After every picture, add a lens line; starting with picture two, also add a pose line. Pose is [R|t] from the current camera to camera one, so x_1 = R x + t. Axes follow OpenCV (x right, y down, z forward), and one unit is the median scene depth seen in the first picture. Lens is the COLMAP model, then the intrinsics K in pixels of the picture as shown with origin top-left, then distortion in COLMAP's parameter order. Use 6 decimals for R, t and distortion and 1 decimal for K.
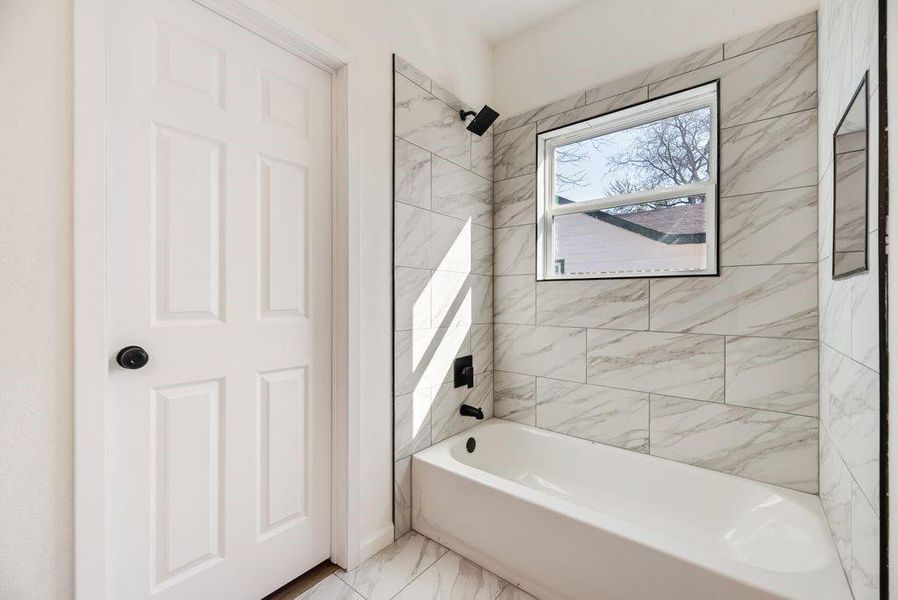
lens RADIAL K [[366.6, 0, 451.0], [0, 366.6, 300.9], [0, 0, 1]] dist [0.003691, -0.000191]
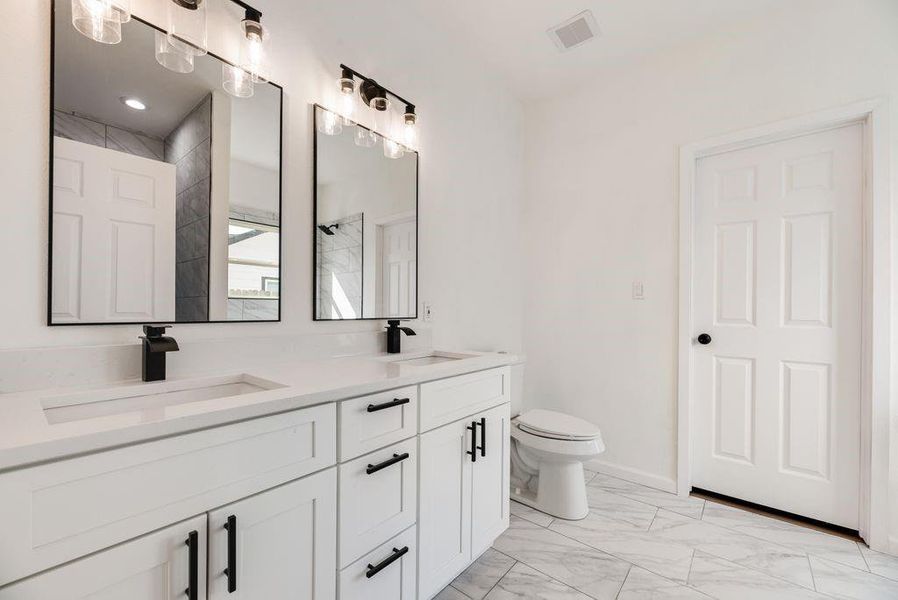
lens RADIAL K [[366.6, 0, 450.6], [0, 366.6, 306.5], [0, 0, 1]] dist [0.003691, -0.000191]
pose [[-0.015843, -0.006416, -0.999854, 1.025077], [-0.009386, 0.999936, -0.006267, -0.007687], [0.999830, 0.009285, -0.015902, -0.350391]]
